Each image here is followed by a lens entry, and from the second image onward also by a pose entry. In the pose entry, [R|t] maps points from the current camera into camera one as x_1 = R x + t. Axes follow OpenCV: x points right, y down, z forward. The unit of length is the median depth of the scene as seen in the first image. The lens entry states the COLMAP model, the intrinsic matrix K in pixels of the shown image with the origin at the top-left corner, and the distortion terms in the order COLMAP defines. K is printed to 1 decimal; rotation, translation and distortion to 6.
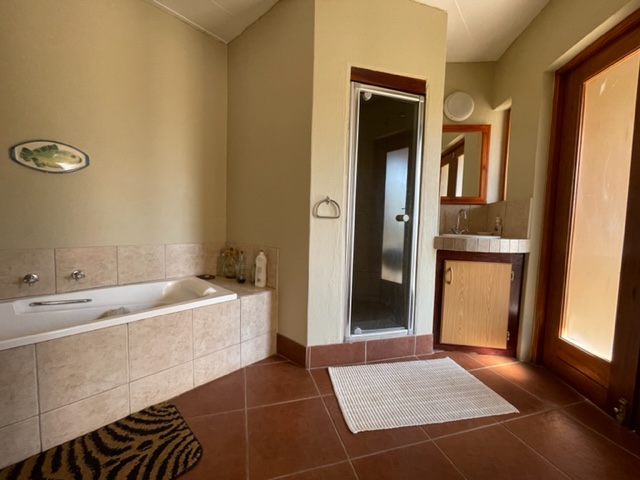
lens RADIAL K [[256.2, 0, 320.2], [0, 256.2, 238.8], [0, 0, 1]] dist [-0.002845, -0.000460]
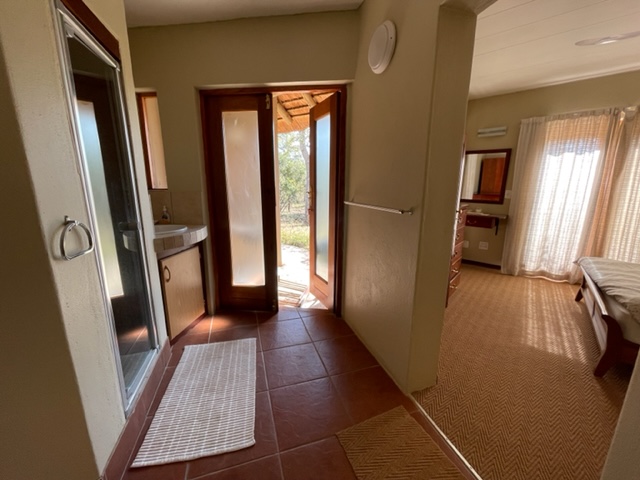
lens RADIAL K [[256.2, 0, 318.0], [0, 256.2, 237.1], [0, 0, 1]] dist [-0.002845, -0.000460]
pose [[-0.016966, -0.221421, 0.975031, -0.479204], [0.058524, 0.973279, 0.222041, -0.195728], [-0.998142, 0.060830, -0.003555, 0.460685]]
